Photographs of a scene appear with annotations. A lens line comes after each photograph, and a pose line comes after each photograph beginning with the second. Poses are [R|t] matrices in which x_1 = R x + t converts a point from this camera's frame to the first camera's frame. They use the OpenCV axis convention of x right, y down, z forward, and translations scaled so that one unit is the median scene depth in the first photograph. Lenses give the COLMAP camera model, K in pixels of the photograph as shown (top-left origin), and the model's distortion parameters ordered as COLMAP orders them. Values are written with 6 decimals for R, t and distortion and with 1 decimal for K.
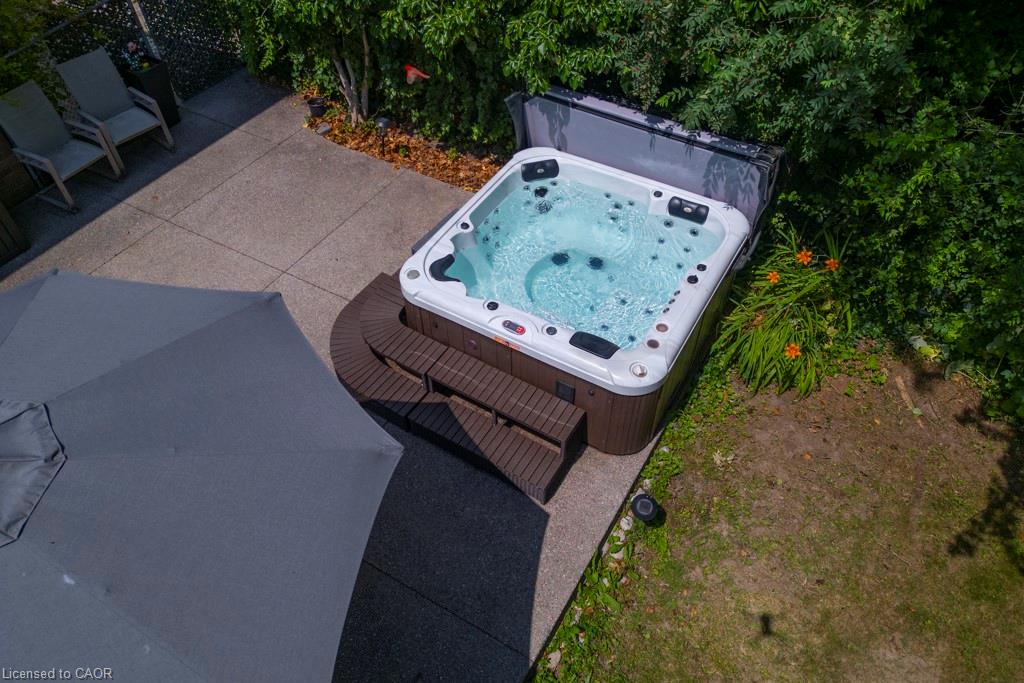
lens RADIAL K [[744.9, 0, 514.5], [0, 744.9, 331.8], [0, 0, 1]] dist [0.049493, -0.028139]
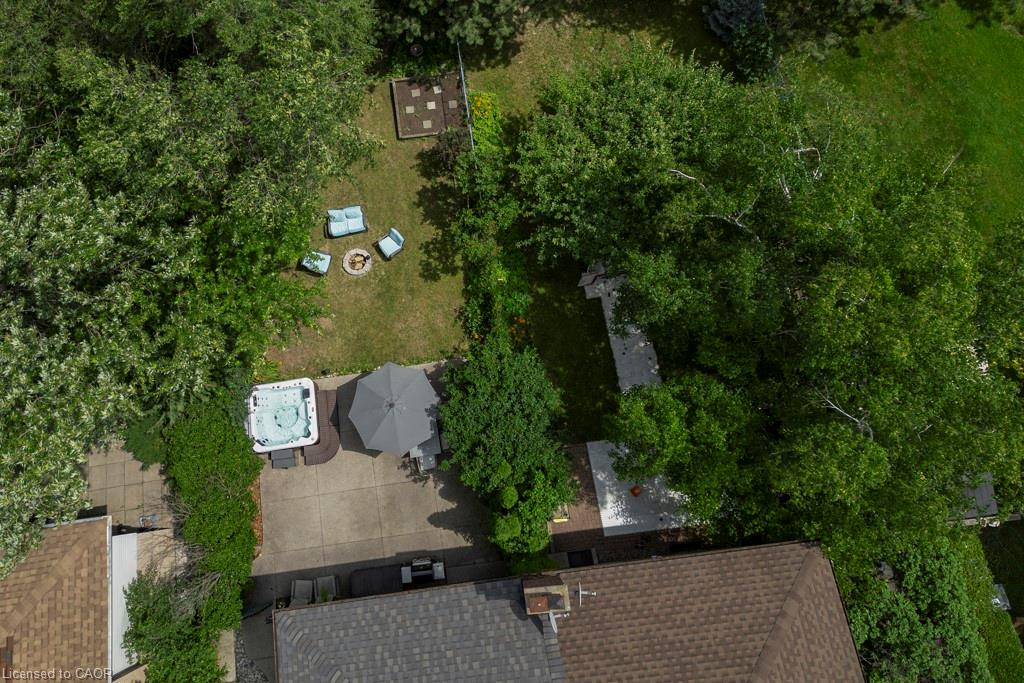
lens RADIAL K [[744.9, 0, 436.7], [0, 744.9, 255.1], [0, 0, 1]] dist [0.049493, -0.028139]
pose [[-0.628509, -0.721946, 0.289432, -1.067396], [0.616642, -0.235700, 0.751131, -2.620987], [-0.474057, 0.650568, 0.593322, -2.579802]]
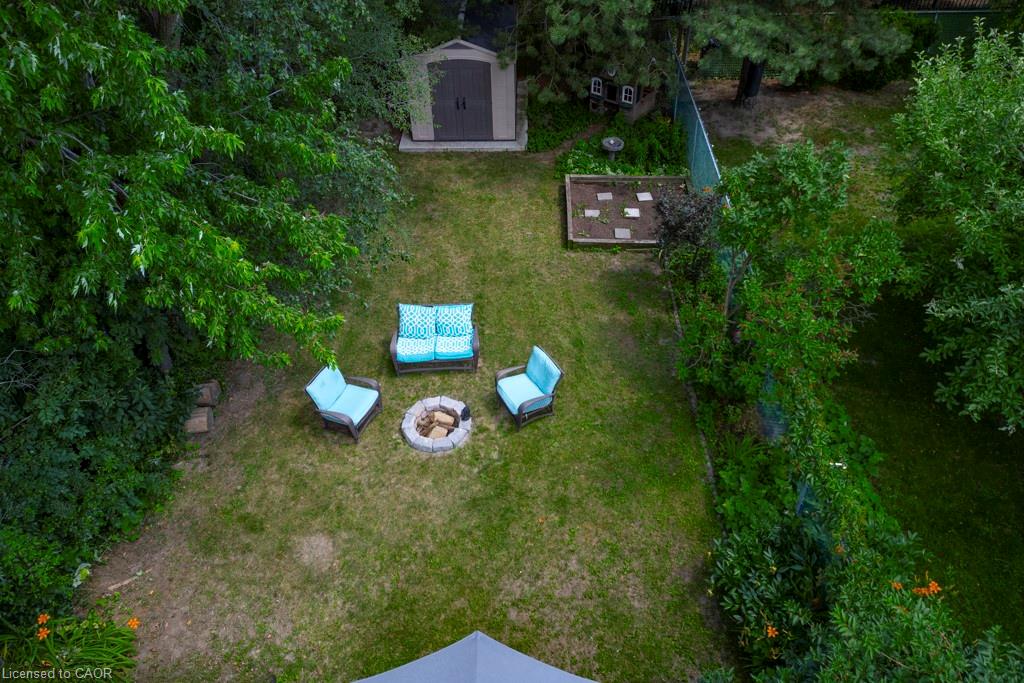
lens RADIAL K [[744.9, 0, 512.3], [0, 744.9, 278.6], [0, 0, 1]] dist [0.049493, -0.028139]
pose [[-0.498623, -0.517644, 0.695284, -0.667876], [0.649856, 0.307581, 0.695040, -0.709439], [-0.573640, 0.798397, 0.183027, -0.243529]]
